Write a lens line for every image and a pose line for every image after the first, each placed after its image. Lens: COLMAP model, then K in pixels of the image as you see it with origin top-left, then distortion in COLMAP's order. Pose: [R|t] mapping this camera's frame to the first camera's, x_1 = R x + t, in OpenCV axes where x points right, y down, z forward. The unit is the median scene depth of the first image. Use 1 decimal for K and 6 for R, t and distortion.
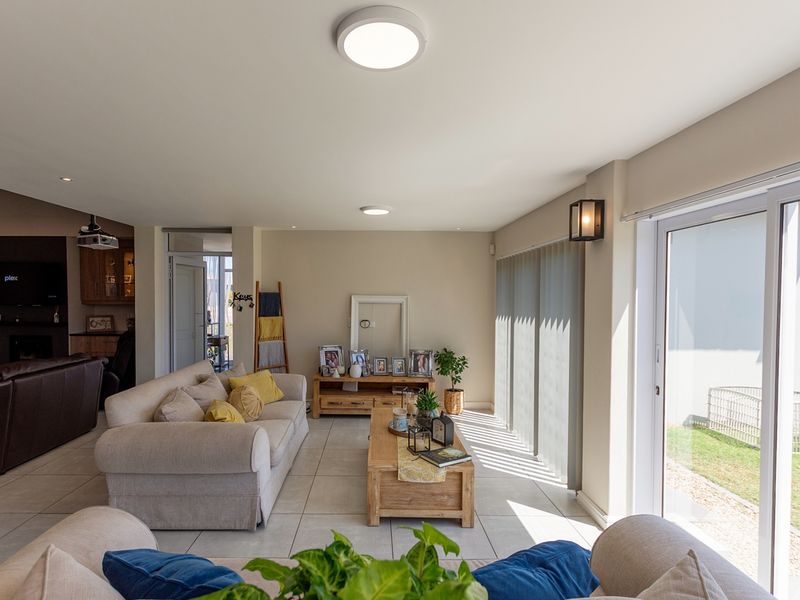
lens RADIAL K [[397.5, 0, 386.1], [0, 397.5, 300.4], [0, 0, 1]] dist [-0.000614, -0.000018]
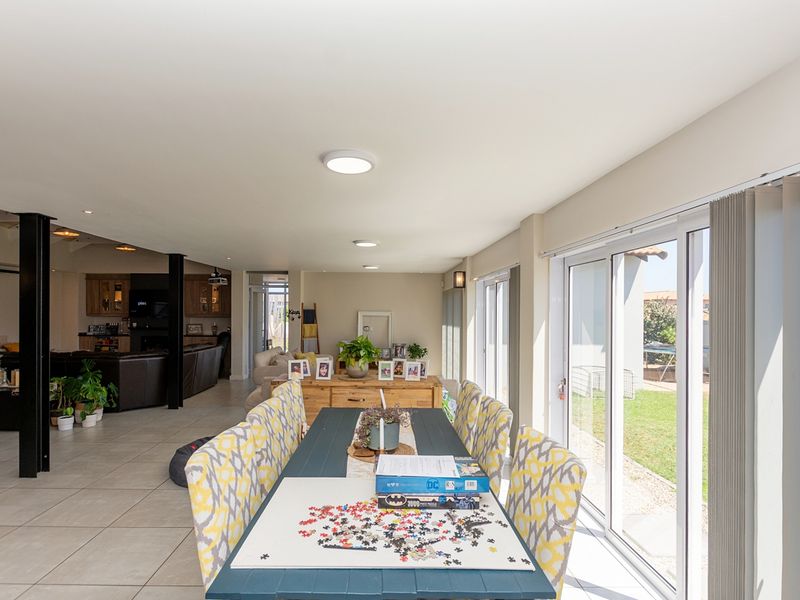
lens RADIAL K [[397.5, 0, 386.1], [0, 397.5, 300.4], [0, 0, 1]] dist [-0.000614, -0.000018]
pose [[0.999919, 0.001008, -0.012654, 0.052035], [-0.001497, 0.999248, -0.038733, 0.006571], [0.012605, 0.038748, 0.999169, -0.680165]]
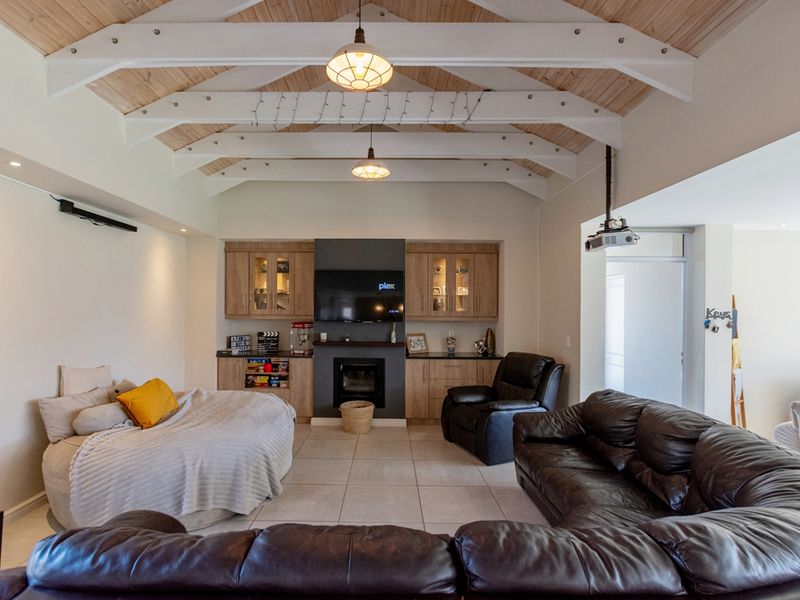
lens RADIAL K [[397.5, 0, 386.1], [0, 397.5, 300.4], [0, 0, 1]] dist [-0.000614, -0.000018]
pose [[0.999785, 0.003333, -0.020448, -0.982747], [-0.003951, 0.999534, -0.030282, -0.009379], [0.020338, 0.030356, 0.999332, 0.191254]]
